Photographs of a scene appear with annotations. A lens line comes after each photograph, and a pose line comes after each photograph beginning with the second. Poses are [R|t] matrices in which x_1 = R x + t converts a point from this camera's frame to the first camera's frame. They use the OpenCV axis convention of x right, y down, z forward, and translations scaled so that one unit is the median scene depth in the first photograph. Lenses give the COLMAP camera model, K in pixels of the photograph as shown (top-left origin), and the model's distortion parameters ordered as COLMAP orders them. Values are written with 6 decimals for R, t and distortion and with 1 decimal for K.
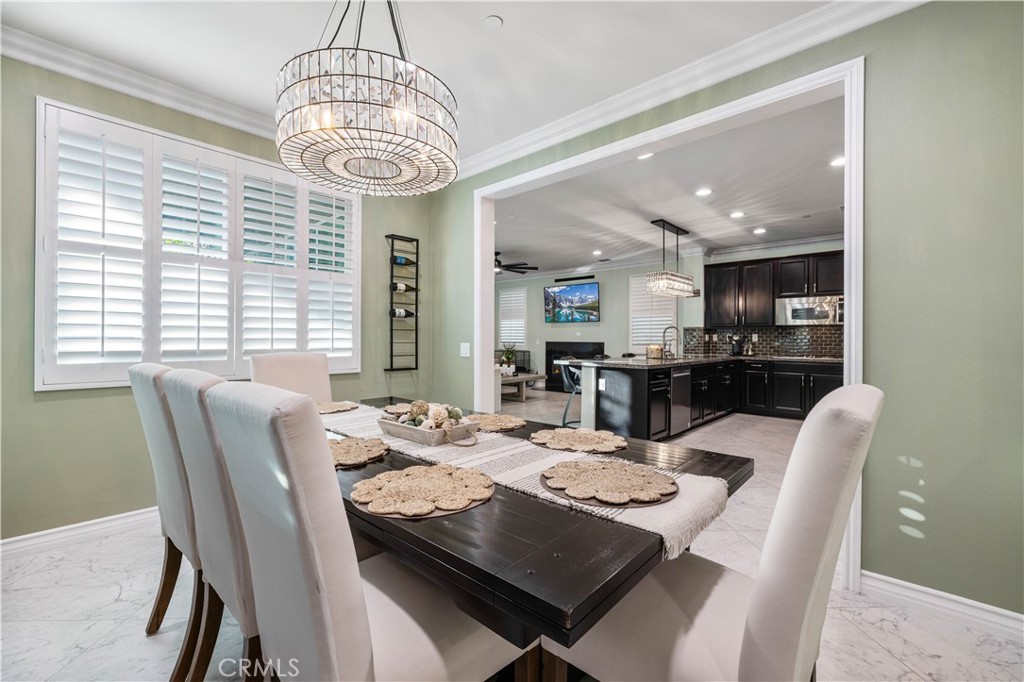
lens RADIAL K [[434.0, 0, 506.6], [0, 434.0, 339.3], [0, 0, 1]] dist [0.002701, 0.000420]
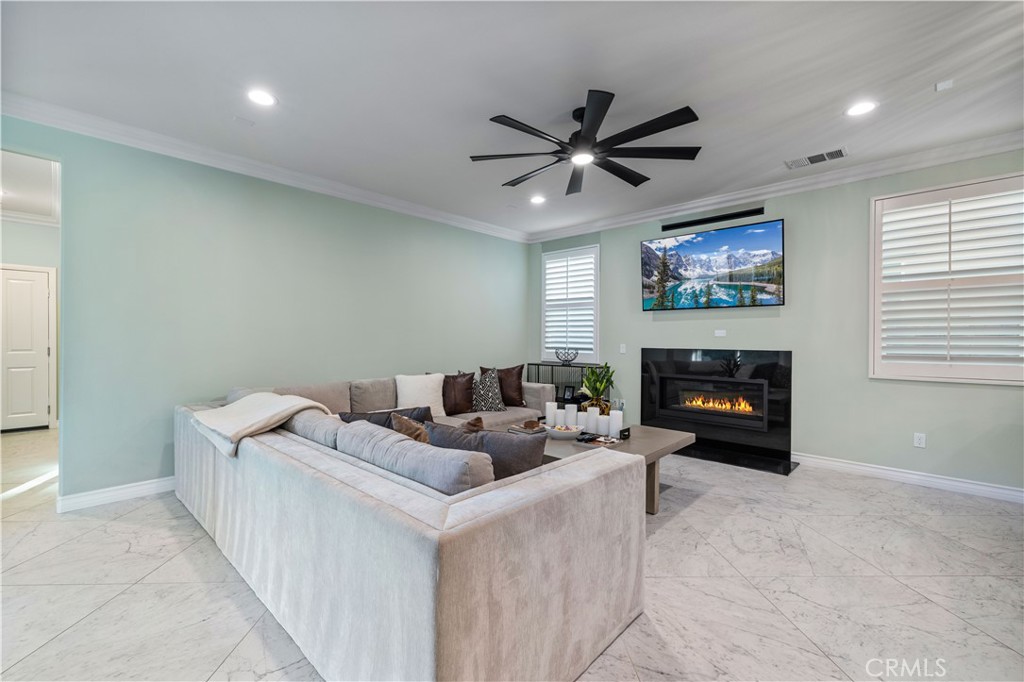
lens RADIAL K [[433.9, 0, 503.9], [0, 433.9, 340.7], [0, 0, 1]] dist [0.001179, 0.000264]
pose [[0.999962, 0.000500, -0.008709, -0.092002], [-0.000494, 1.000000, 0.000702, -0.004872], [0.008709, -0.000698, 0.999962, 0.658584]]
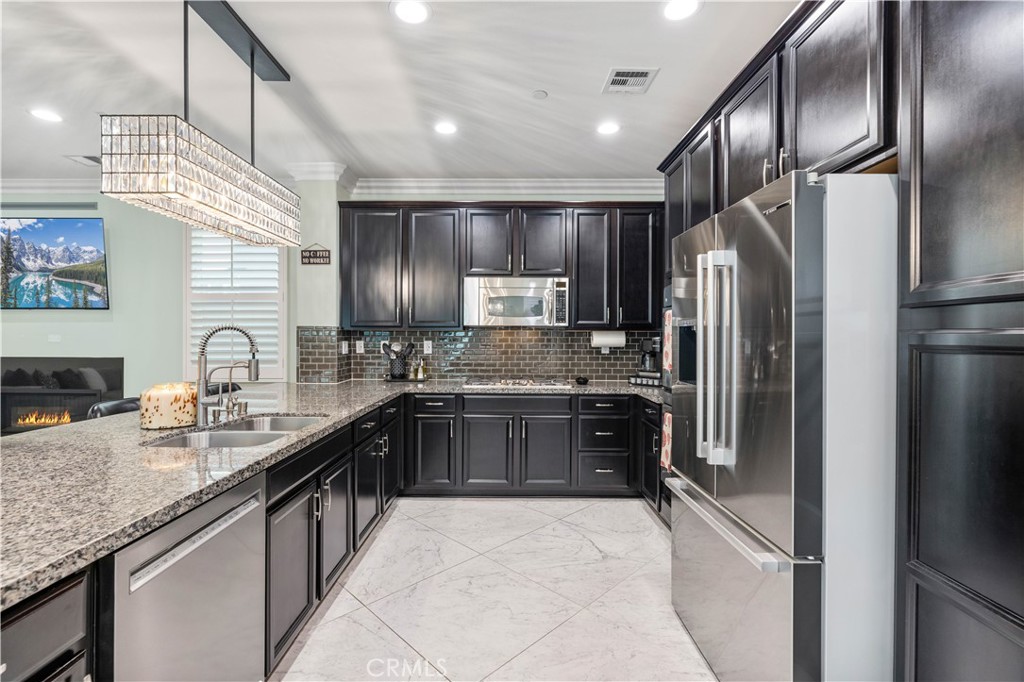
lens RADIAL K [[454.0, 0, 508.4], [0, 454.0, 339.6], [0, 0, 1]] dist [-0.002578, 0.000549]
pose [[0.732324, -0.005185, 0.680937, 0.241487], [0.000900, 0.999978, 0.006647, -0.016821], [-0.680956, -0.004255, 0.732312, 0.484125]]
